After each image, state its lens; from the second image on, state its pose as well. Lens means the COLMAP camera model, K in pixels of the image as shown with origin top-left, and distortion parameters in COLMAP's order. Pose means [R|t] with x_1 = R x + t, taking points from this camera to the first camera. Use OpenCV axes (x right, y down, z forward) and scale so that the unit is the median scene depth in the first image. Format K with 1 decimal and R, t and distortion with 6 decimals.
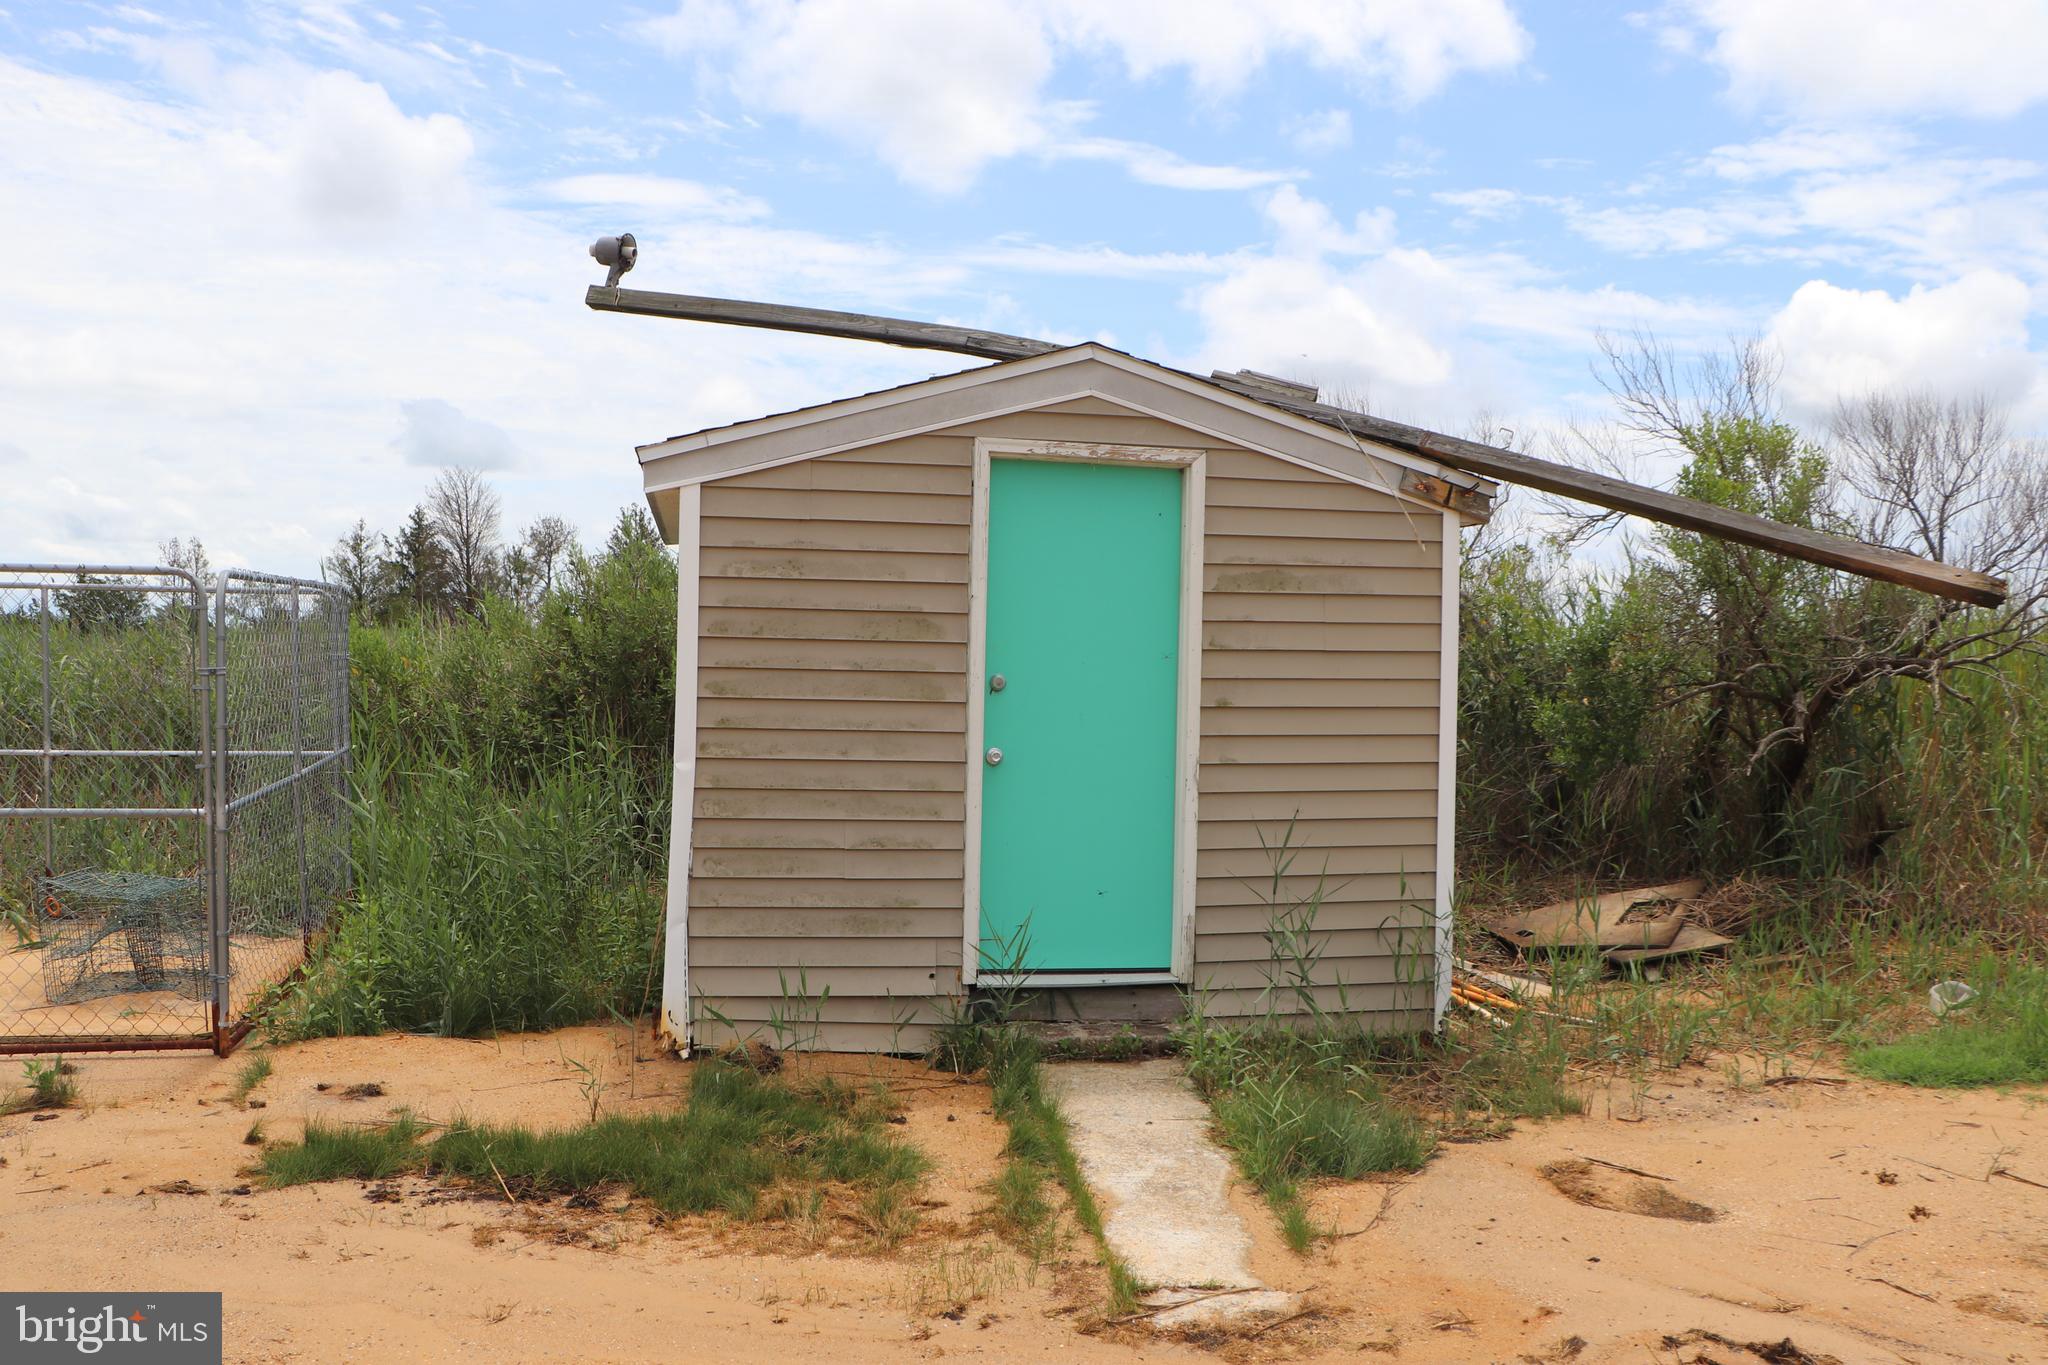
lens RADIAL K [[1701.1, 0, 1015.9], [0, 1701.1, 720.4], [0, 0, 1]] dist [-0.185315, 0.178229]
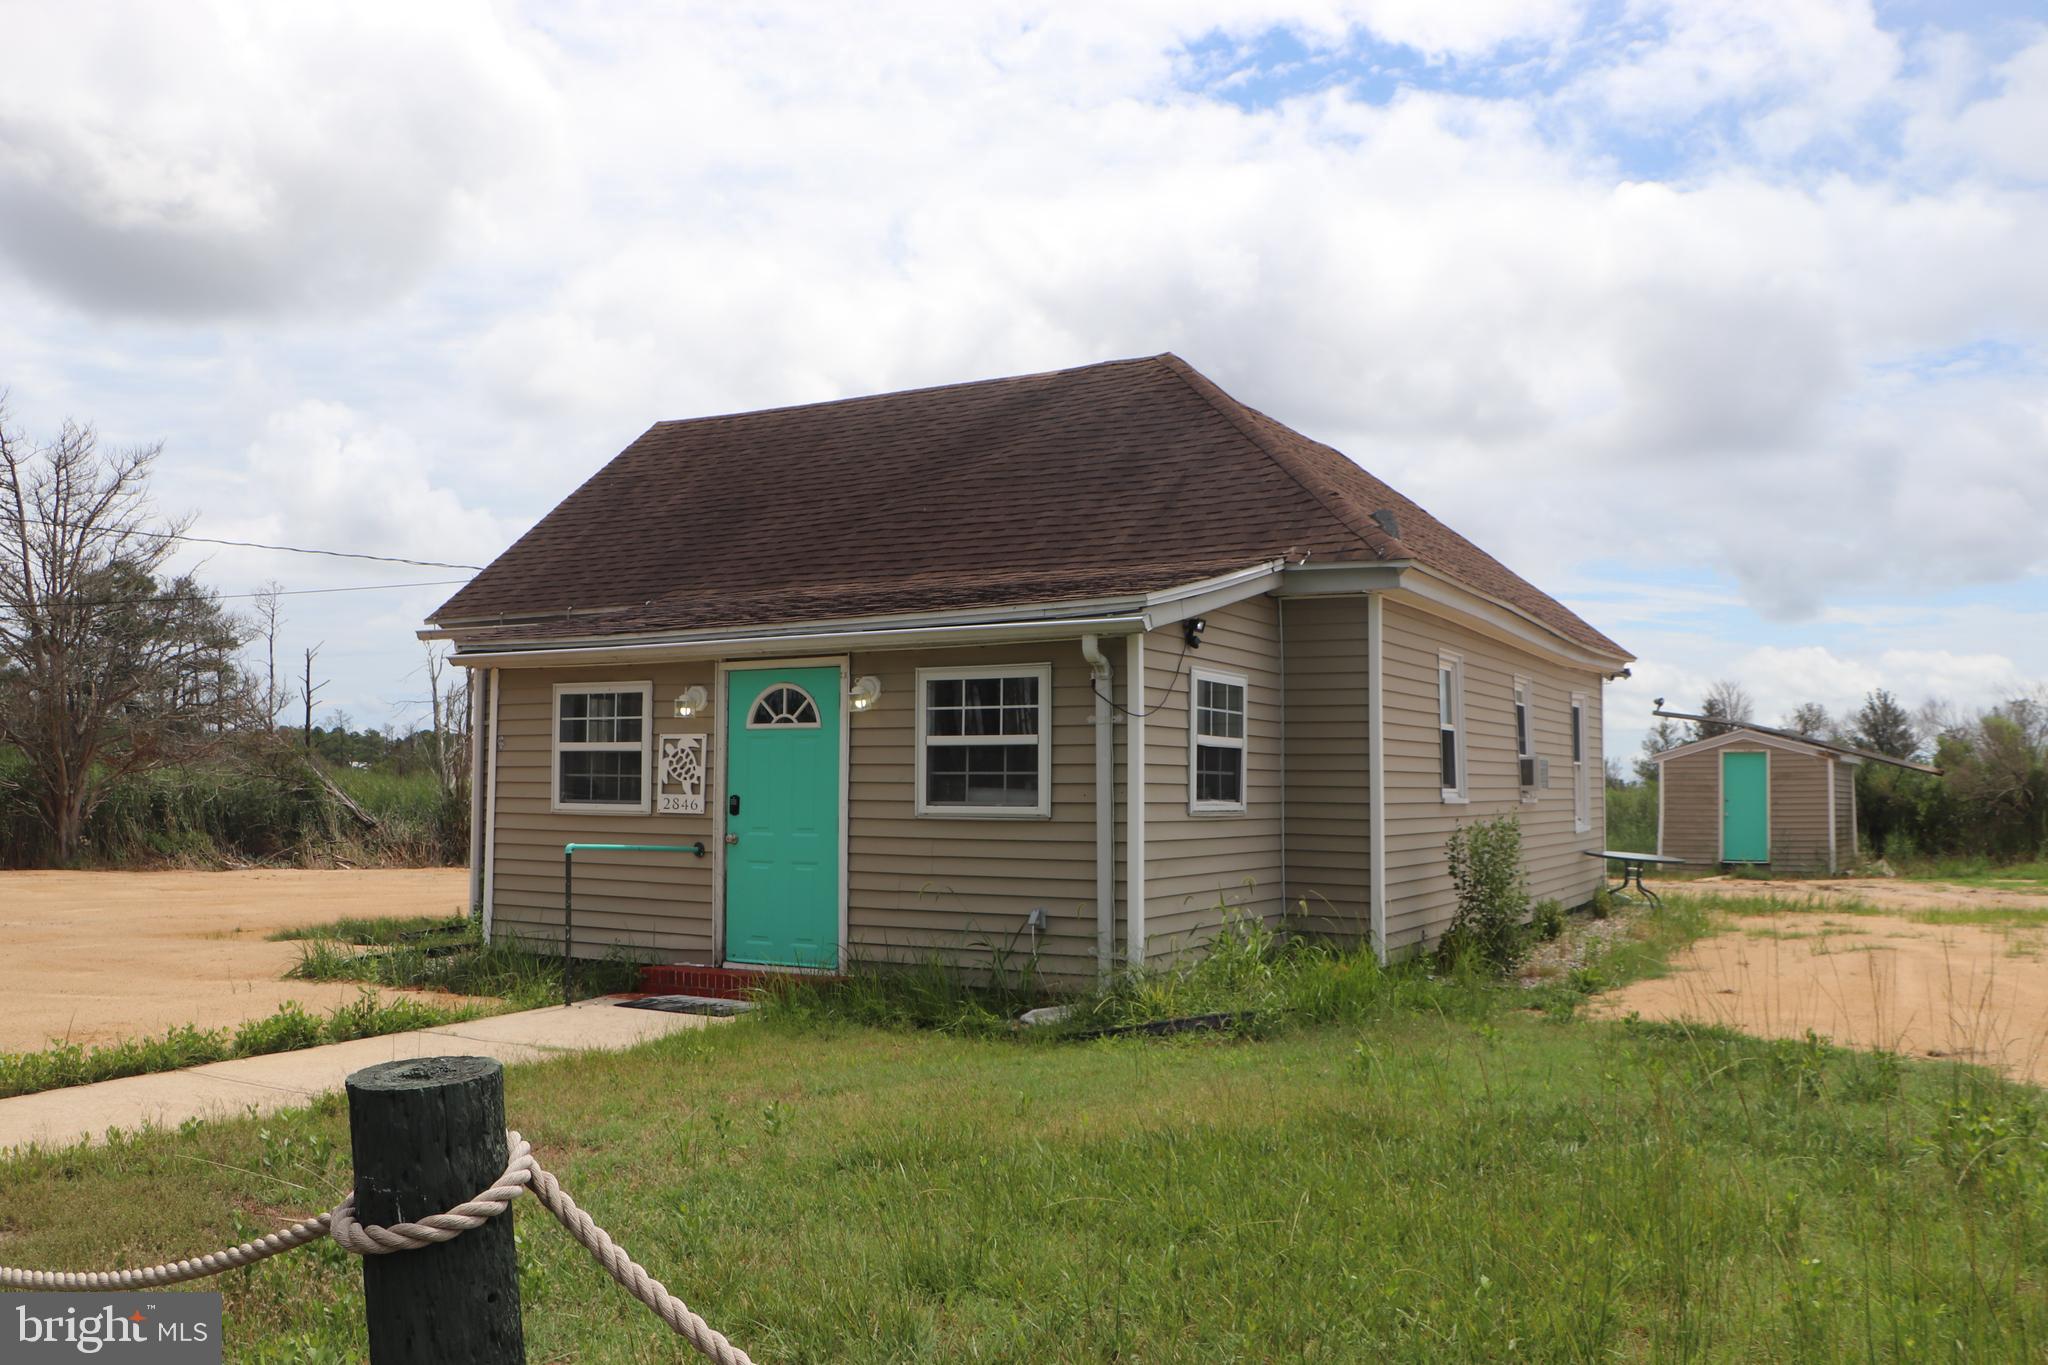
lens RADIAL K [[1666.1, 0, 1014.7], [0, 1666.1, 742.5], [0, 0, 1]] dist [-0.184341, 0.154983]
pose [[0.712102, -0.044987, -0.700633, 0.176675], [-0.014566, 0.996783, -0.078807, 0.020649], [0.701924, 0.066324, 0.709157, -0.366711]]
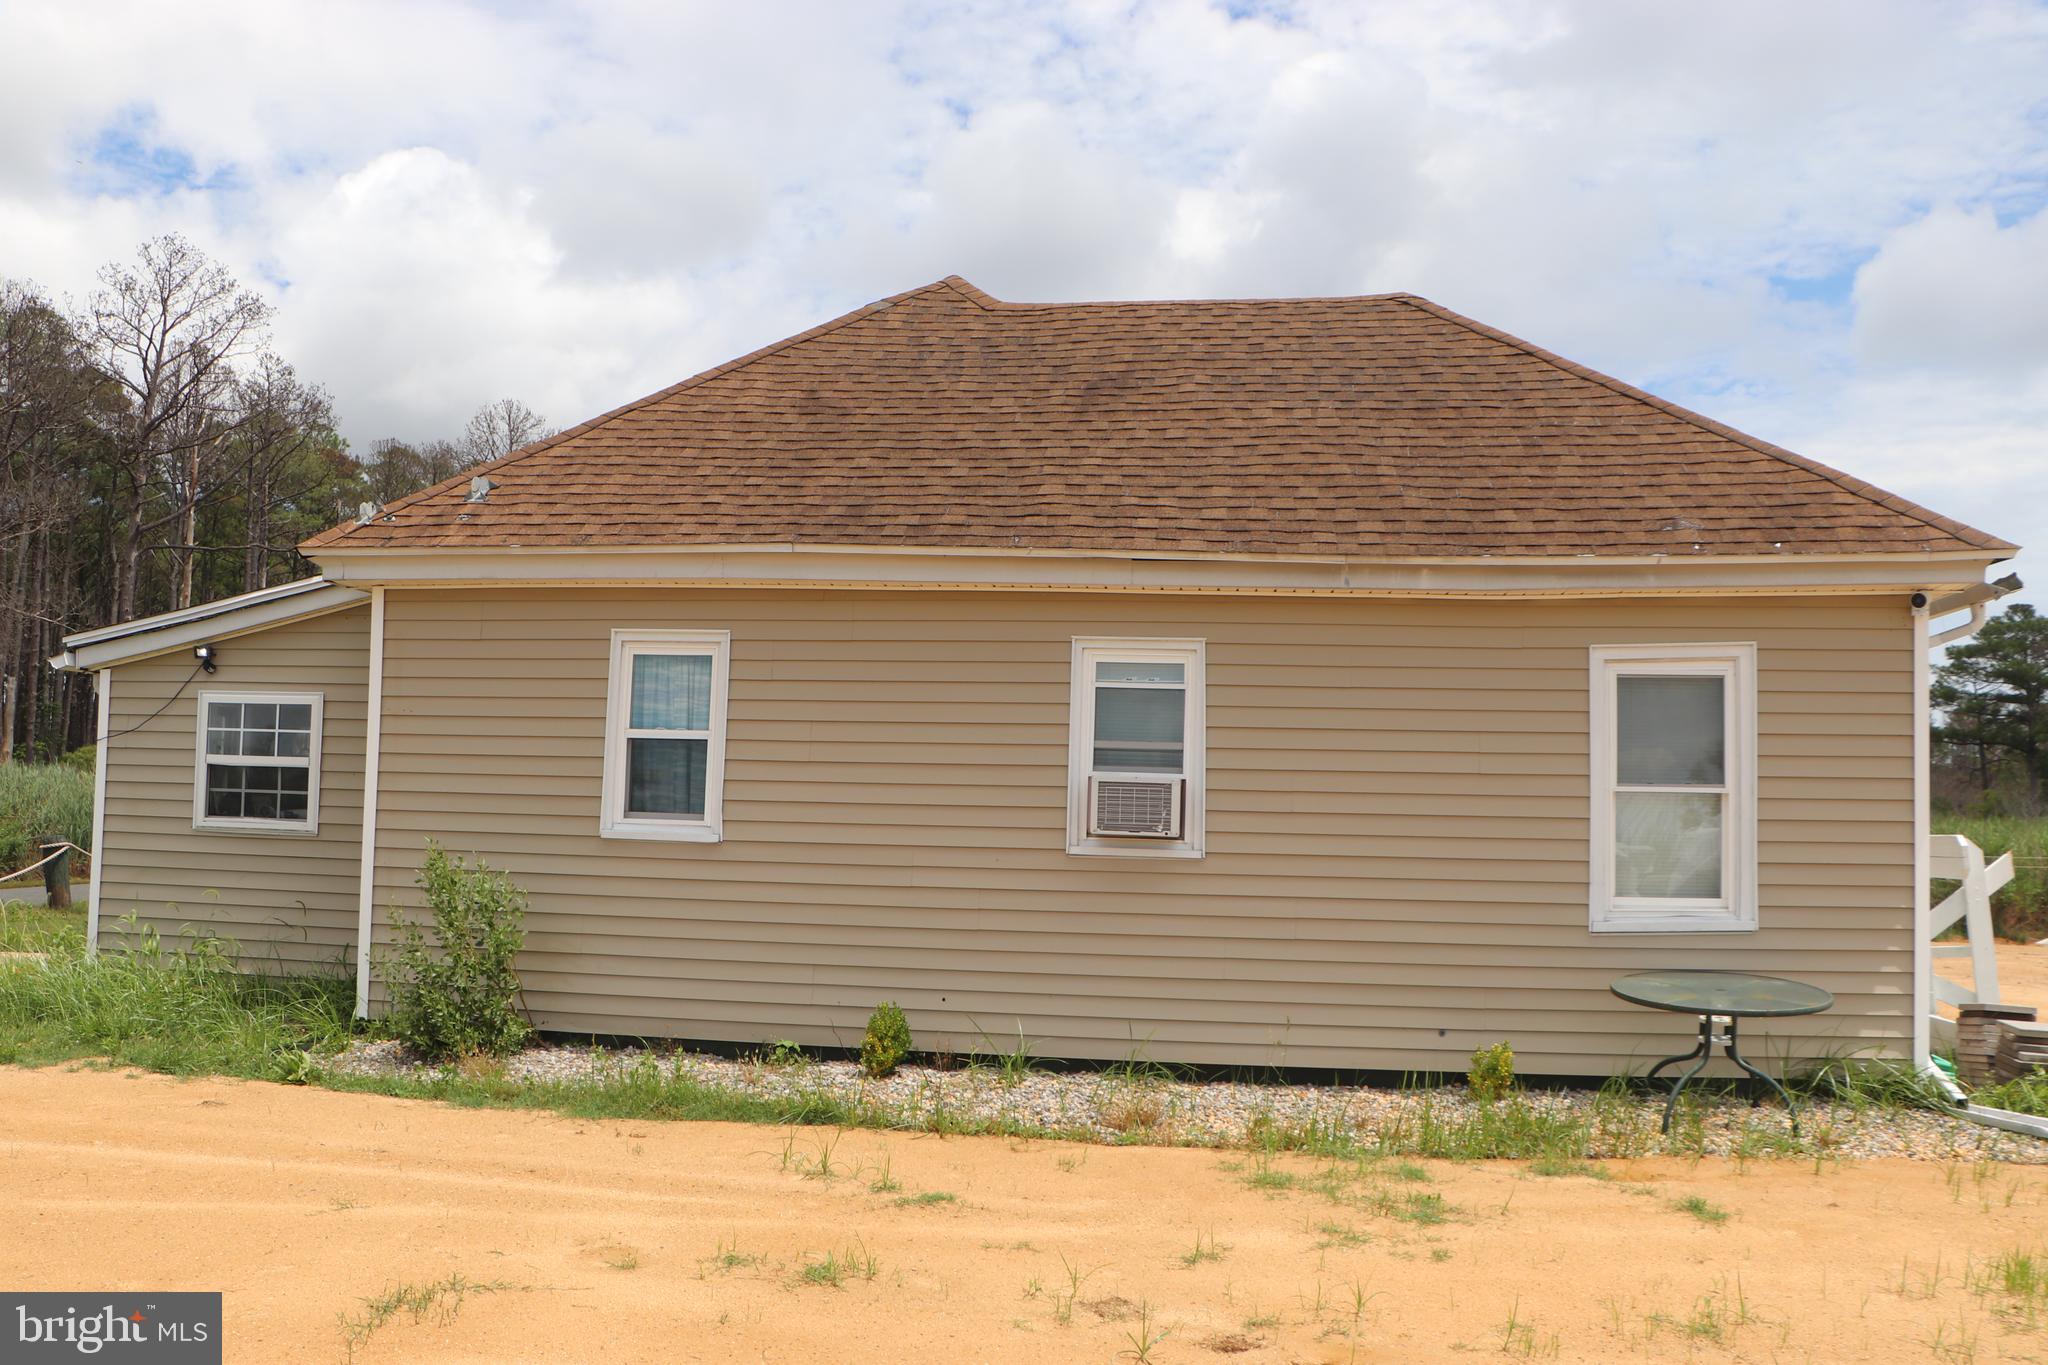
lens RADIAL K [[1666.1, 0, 1014.7], [0, 1666.1, 742.5], [0, 0, 1]] dist [-0.184341, 0.154983]
pose [[-0.399264, -0.075571, -0.913716, 0.193735], [-0.074453, 0.995978, -0.049841, 0.007990], [0.913808, 0.048129, -0.403285, -0.103158]]
